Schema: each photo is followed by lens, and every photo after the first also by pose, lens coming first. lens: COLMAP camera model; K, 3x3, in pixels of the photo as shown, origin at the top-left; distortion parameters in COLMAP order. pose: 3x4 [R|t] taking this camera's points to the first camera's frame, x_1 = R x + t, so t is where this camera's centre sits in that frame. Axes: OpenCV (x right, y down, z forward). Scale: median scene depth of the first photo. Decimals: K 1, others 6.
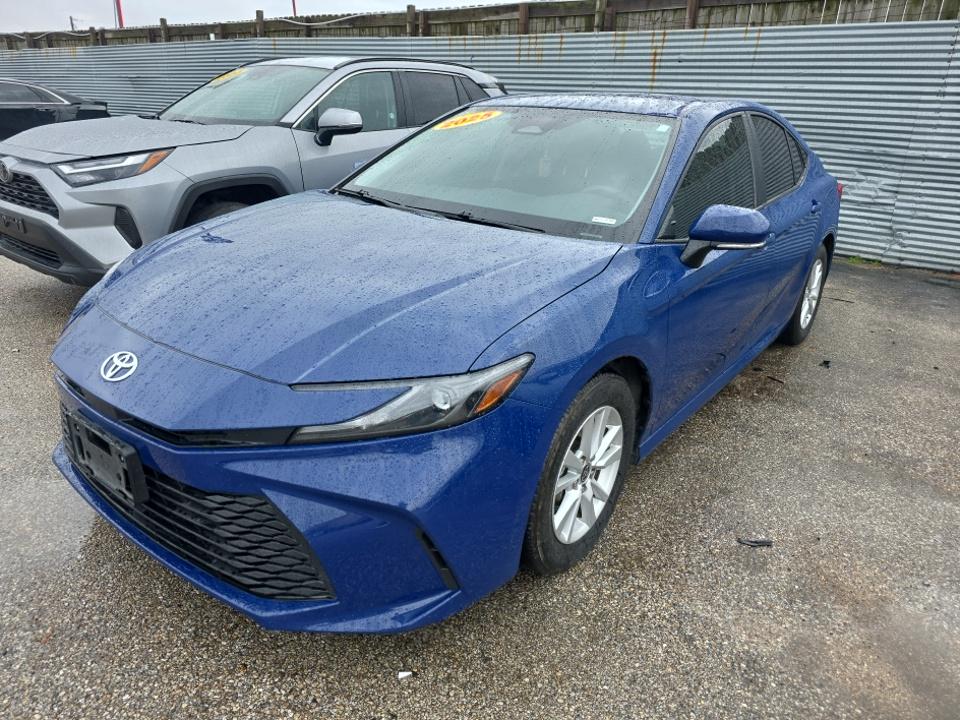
lens RADIAL K [[640.8, 0, 486.0], [0, 640.8, 363.2], [0, 0, 1]] dist [0.029424, -0.022397]
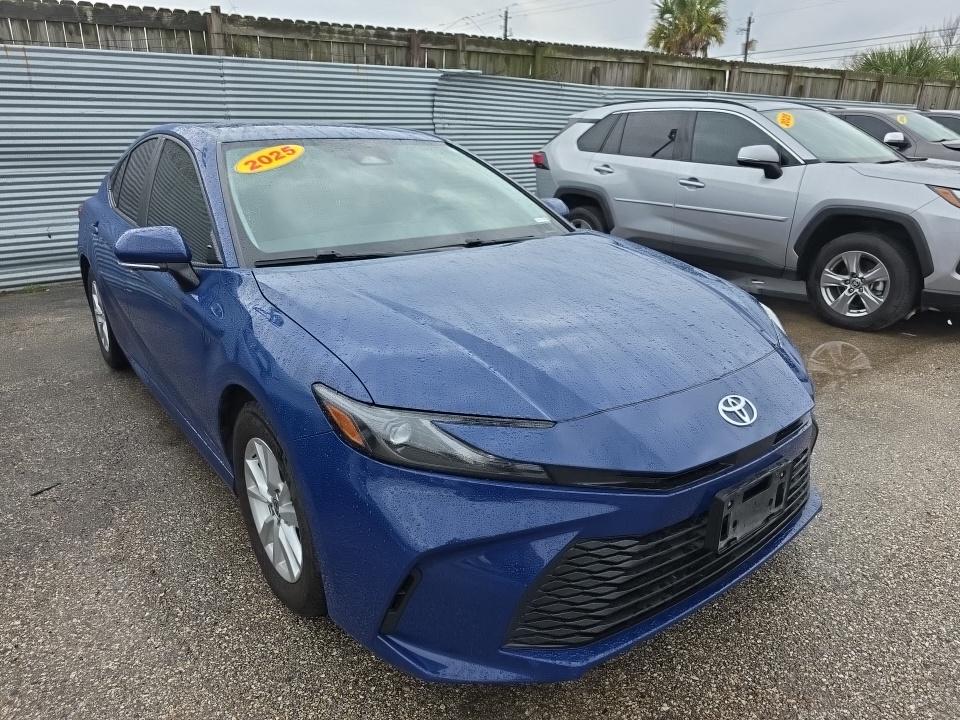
lens RADIAL K [[632.1, 0, 480.6], [0, 632.1, 373.8], [0, 0, 1]] dist [0.038357, -0.034869]
pose [[0.269548, -0.373489, 0.887609, -0.374972], [0.380210, 0.888117, 0.258241, -0.110219], [-0.884751, 0.267870, 0.381395, 0.237820]]
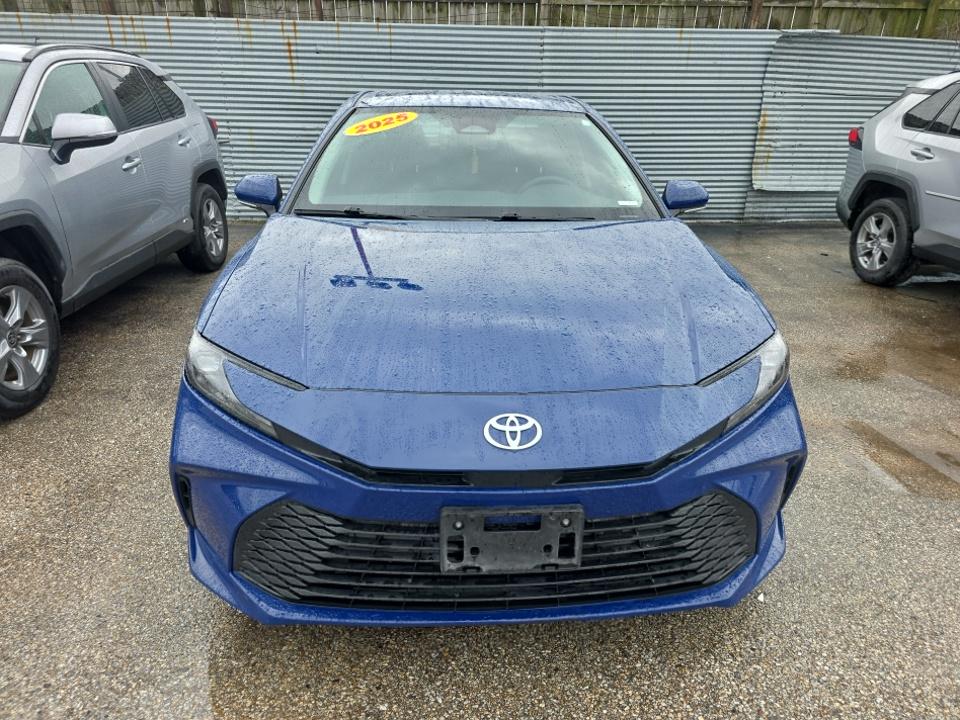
lens RADIAL K [[639.0, 0, 493.1], [0, 639.0, 355.7], [0, 0, 1]] dist [0.041360, -0.034679]
pose [[0.750902, -0.267254, 0.603921, -0.267613], [0.260693, 0.960150, 0.100755, -0.046428], [-0.606782, 0.081781, 0.790650, 0.080230]]
